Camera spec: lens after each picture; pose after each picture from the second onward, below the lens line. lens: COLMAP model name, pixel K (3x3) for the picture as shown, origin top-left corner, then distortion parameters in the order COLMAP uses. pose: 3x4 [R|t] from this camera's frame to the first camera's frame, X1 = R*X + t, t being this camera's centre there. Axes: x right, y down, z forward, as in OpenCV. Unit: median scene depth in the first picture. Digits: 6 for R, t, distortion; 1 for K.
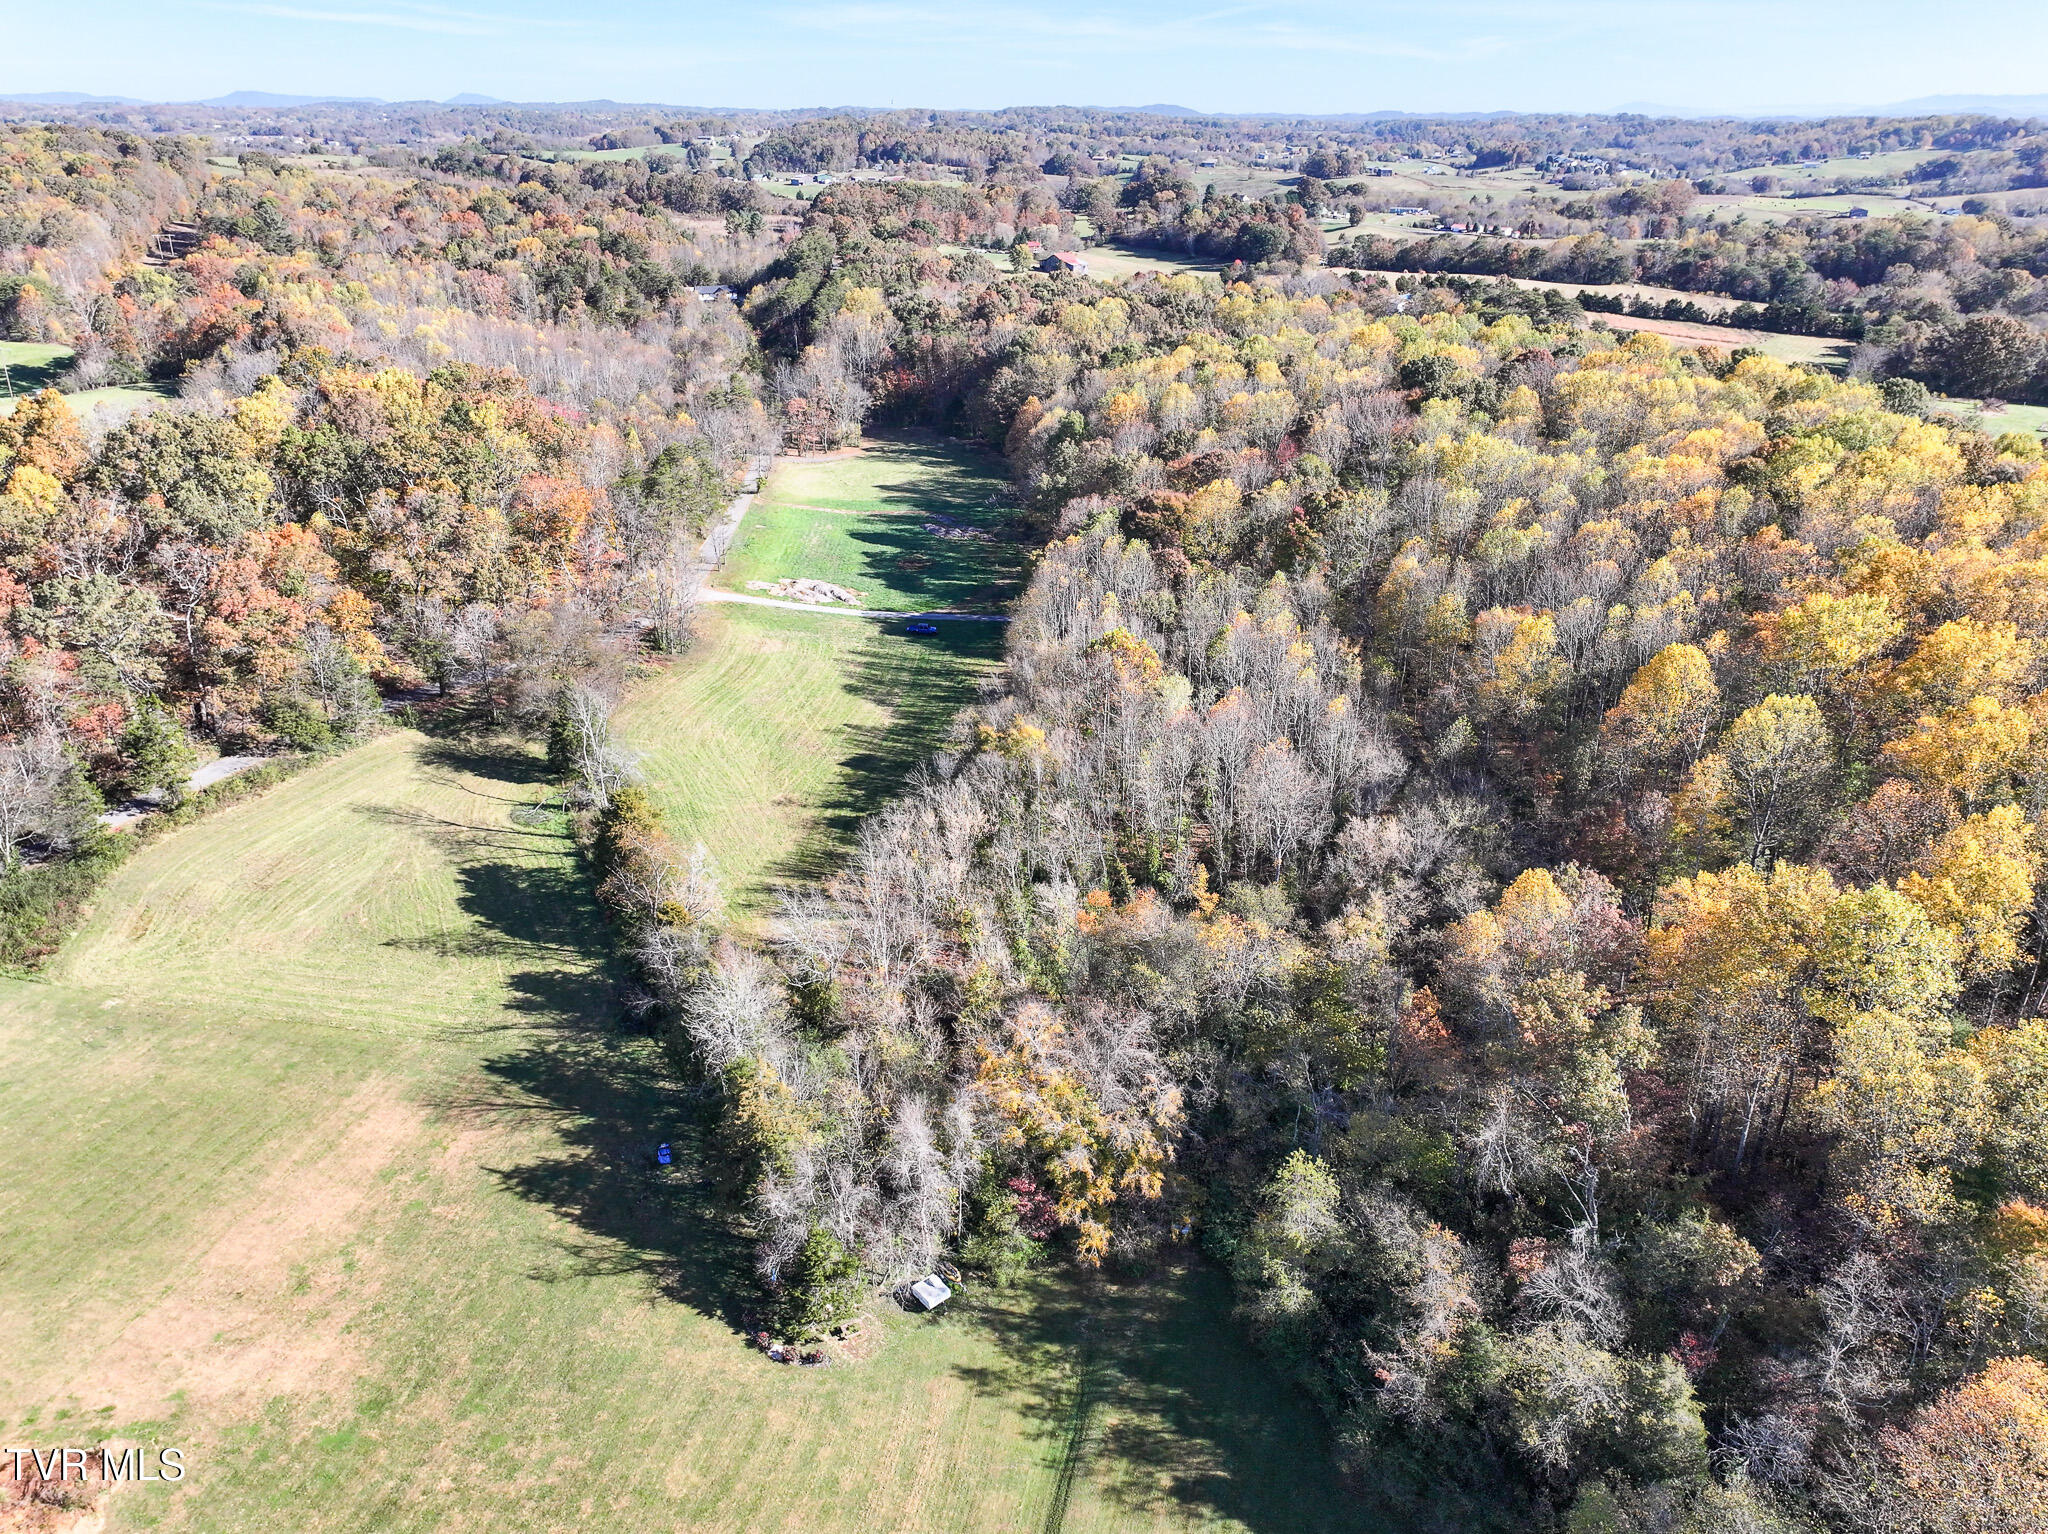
lens RADIAL K [[1429.1, 0, 1032.4], [0, 1429.1, 760.0], [0, 0, 1]] dist [-0.007124, 0.023420]
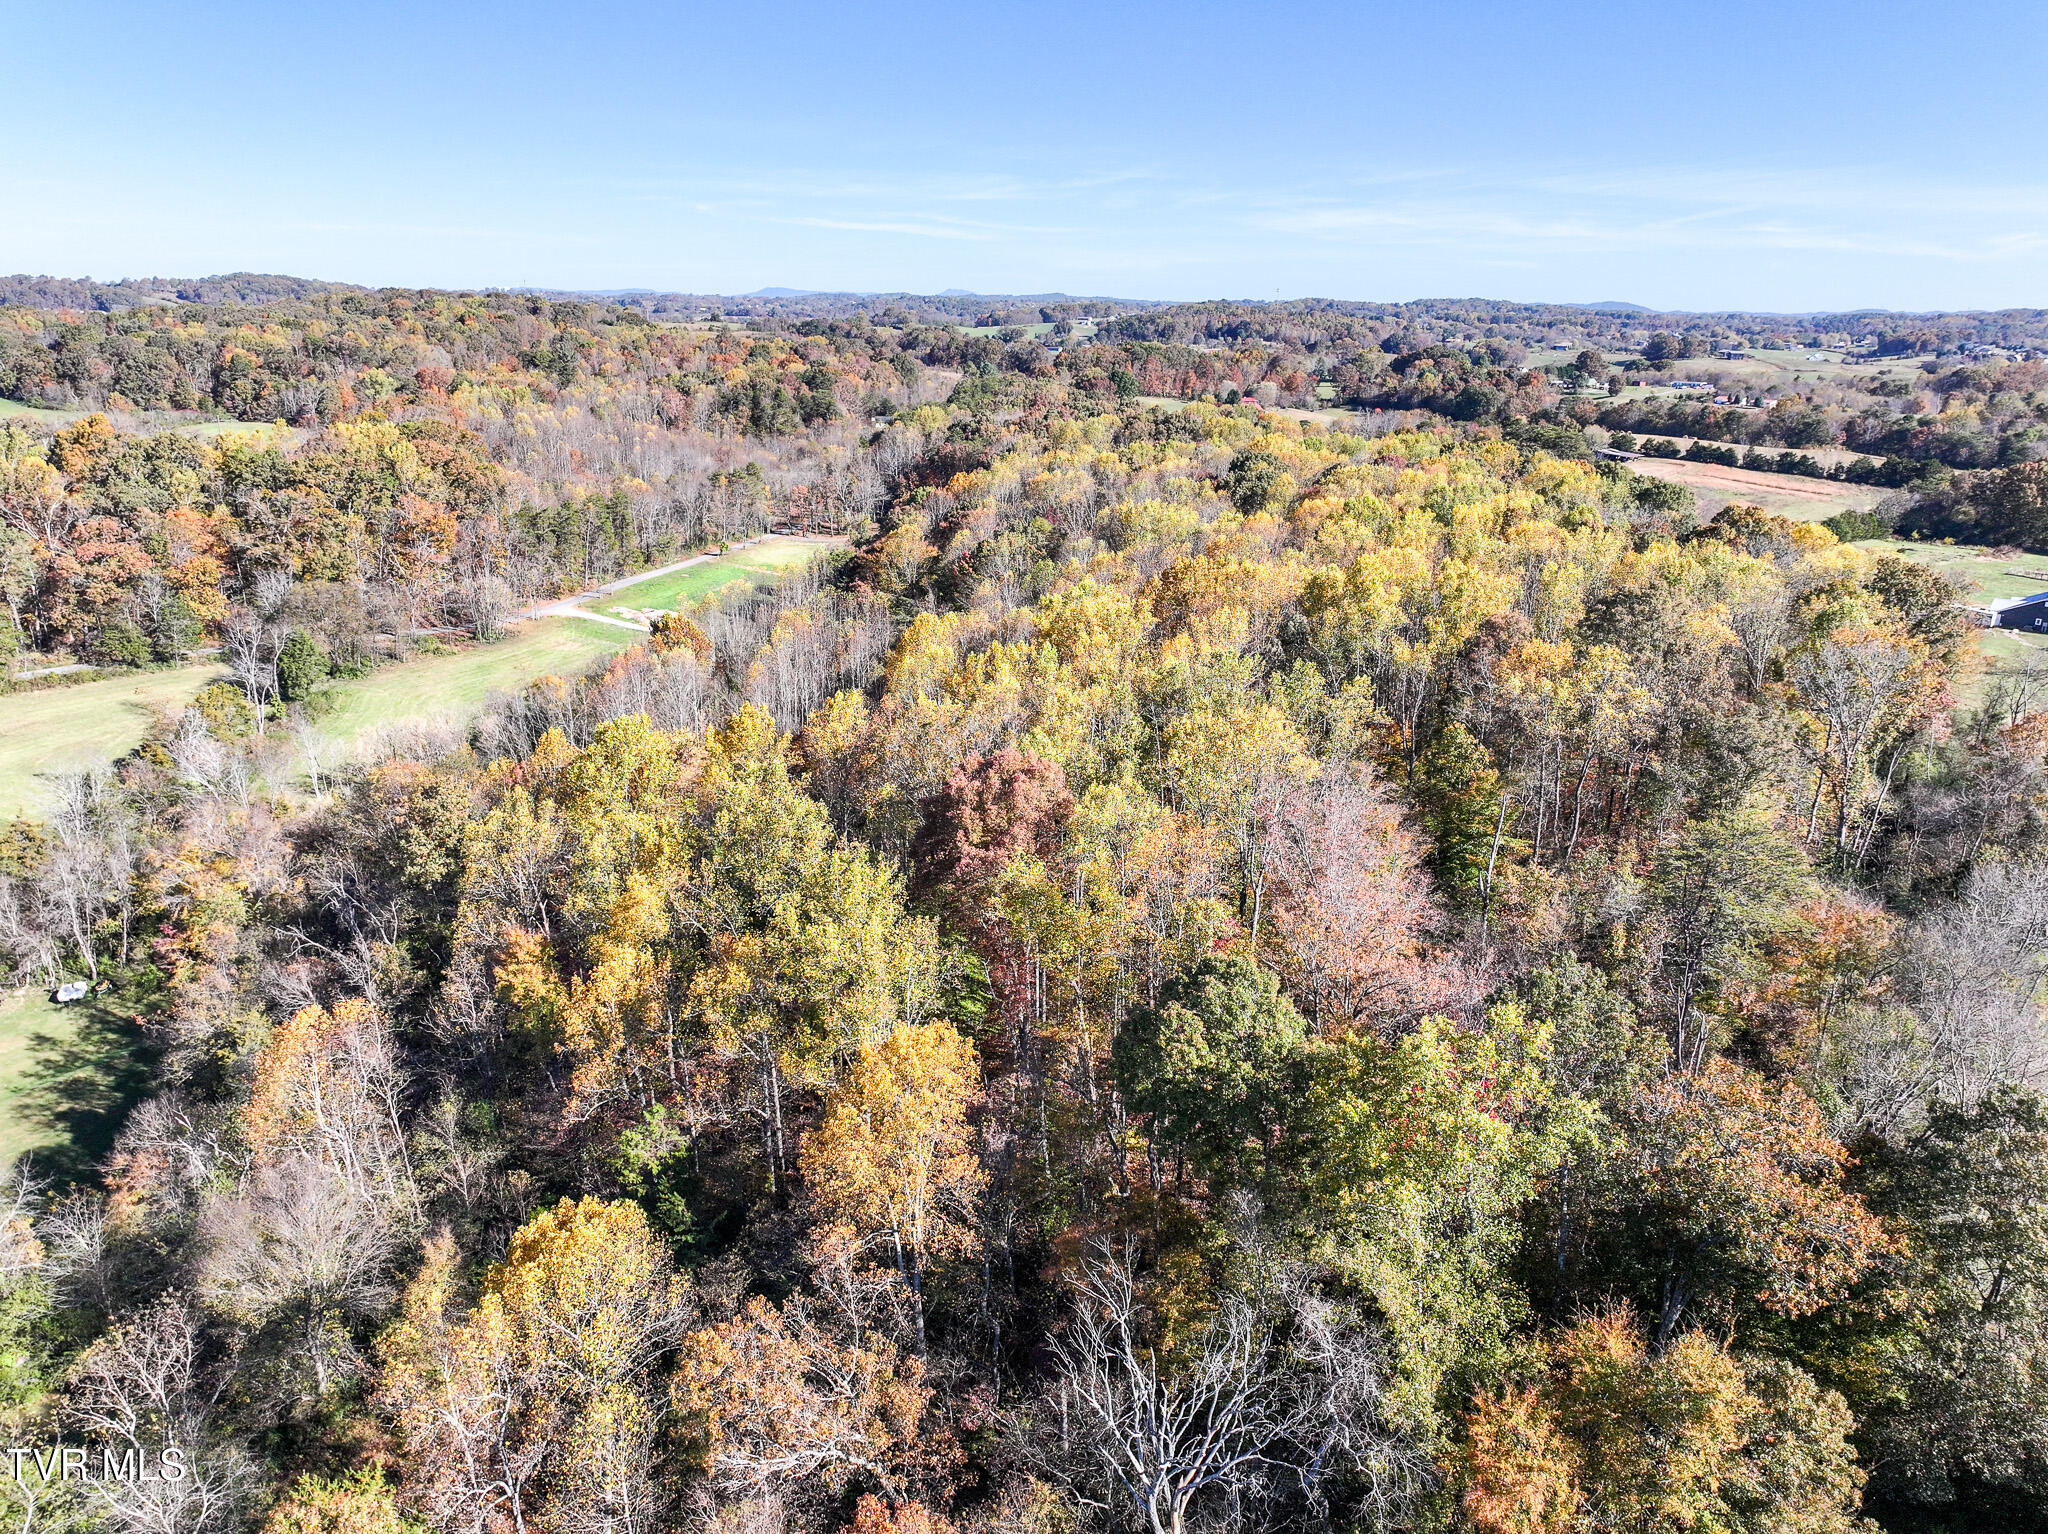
lens RADIAL K [[1429.1, 0, 1024.4], [0, 1429.1, 765.5], [0, 0, 1]] dist [-0.007124, 0.023420]
pose [[0.955332, 0.098277, -0.278716, 0.634191], [-0.129896, 0.986742, -0.097301, 0.103133], [0.265458, 0.129159, 0.955432, -0.032269]]
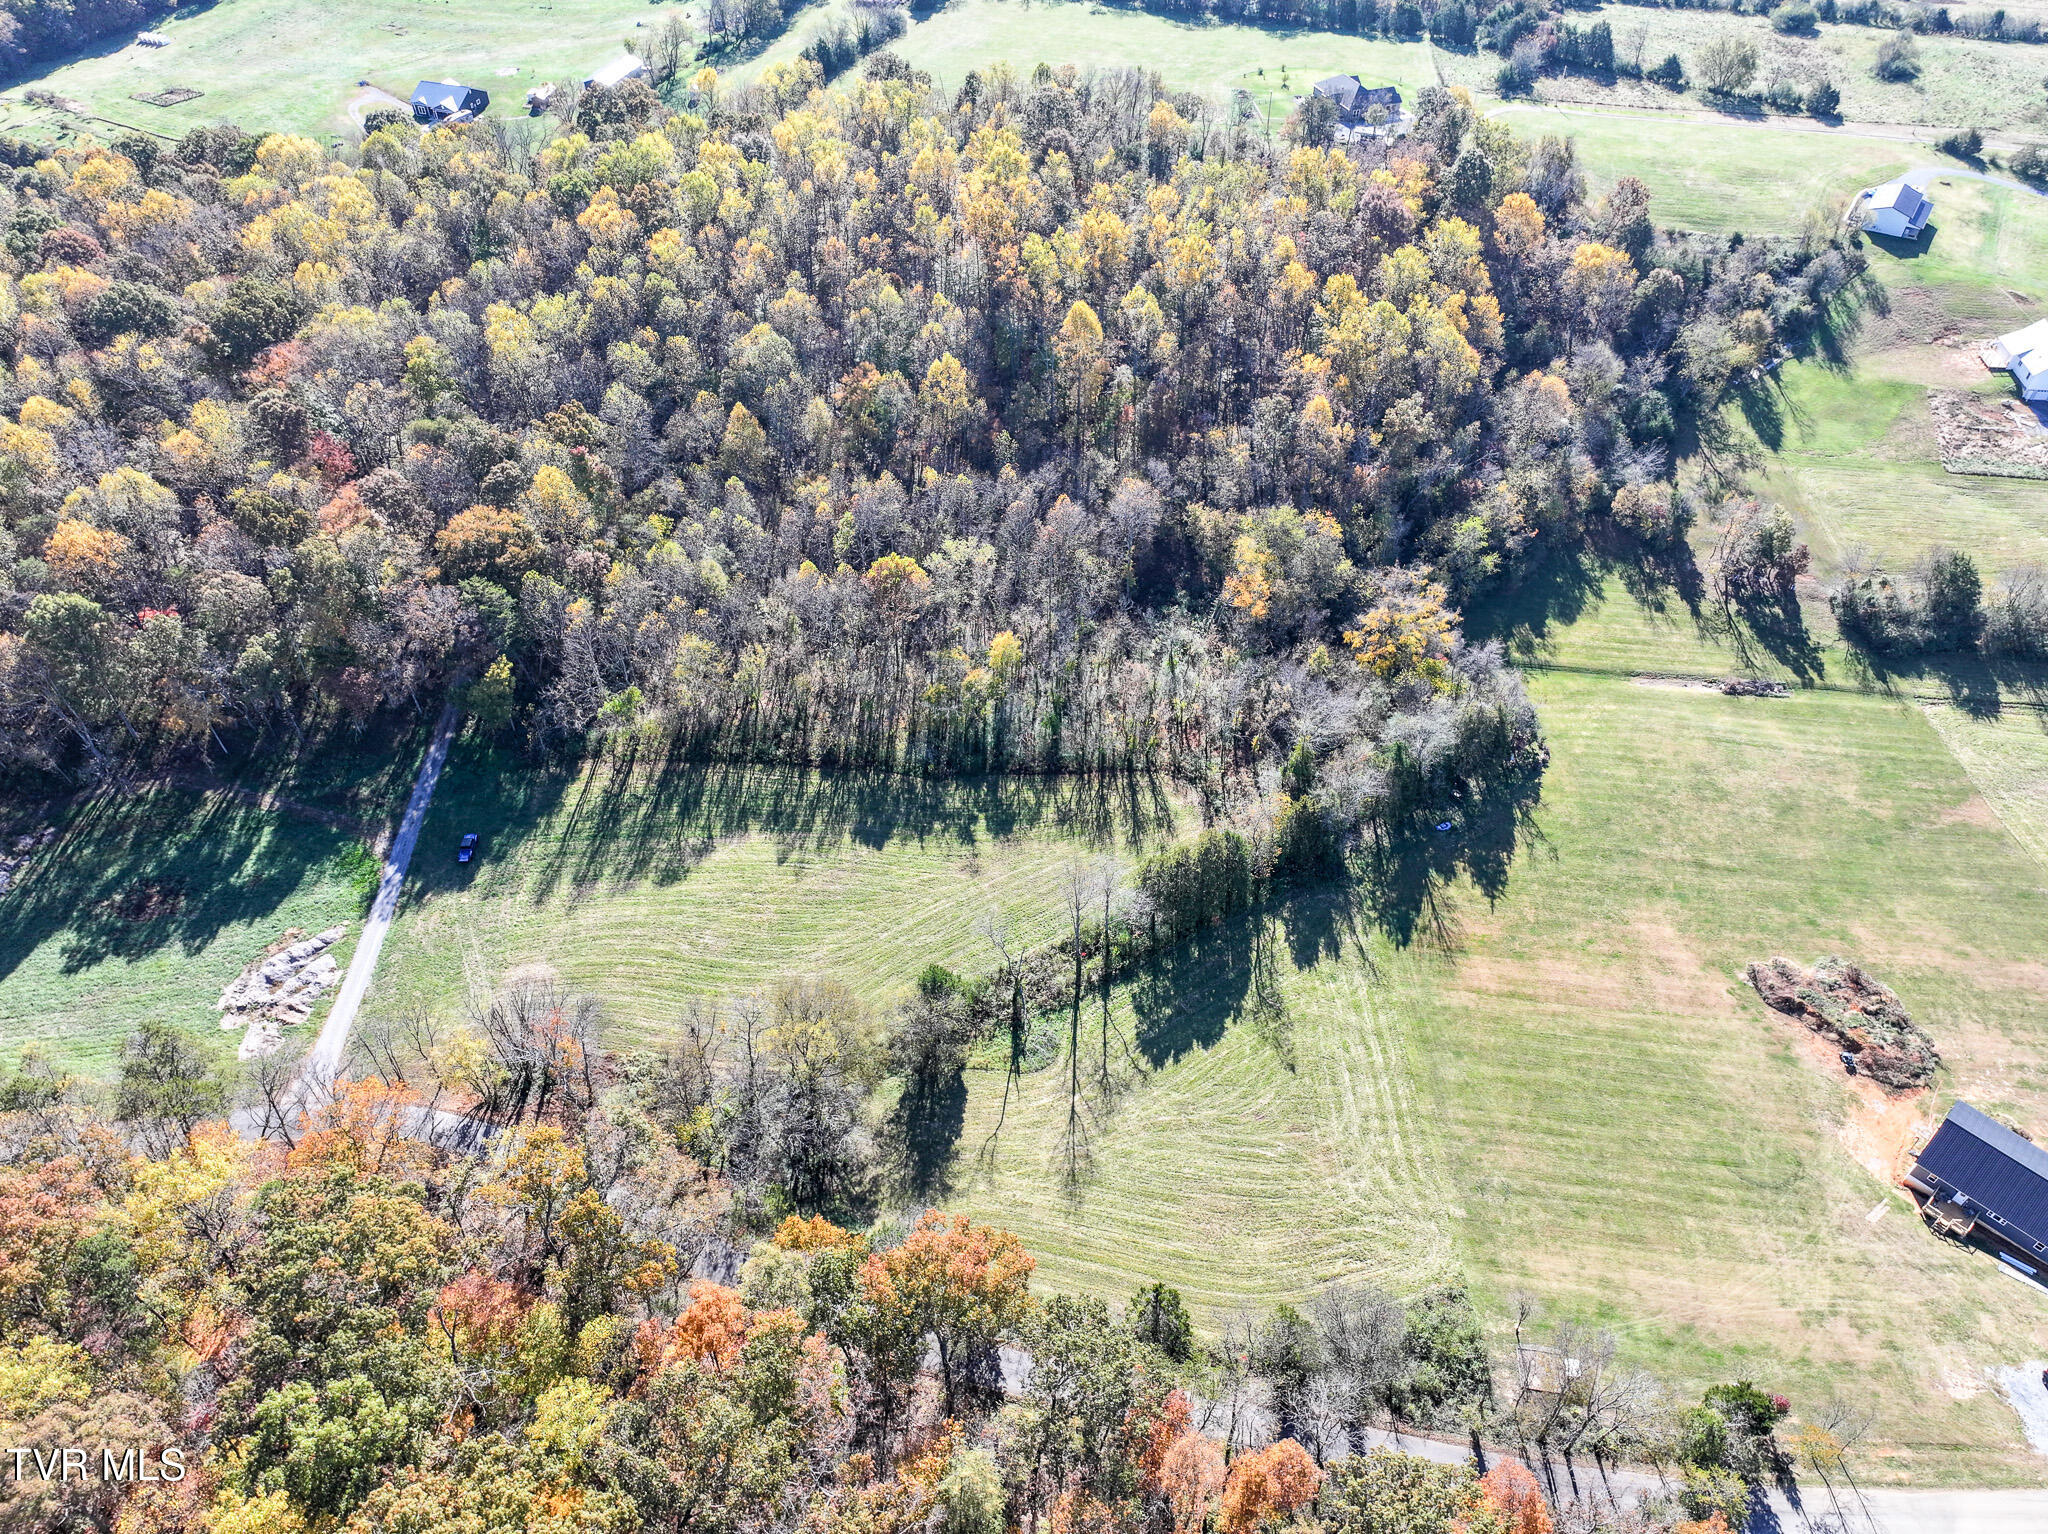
lens RADIAL K [[1429.1, 0, 1031.9], [0, 1429.1, 772.0], [0, 0, 1]] dist [-0.007124, 0.023420]
pose [[-0.132682, -0.694628, 0.707027, -0.833836], [0.403816, 0.613562, 0.678583, -0.678690], [-0.905167, 0.375544, 0.199094, 0.687546]]
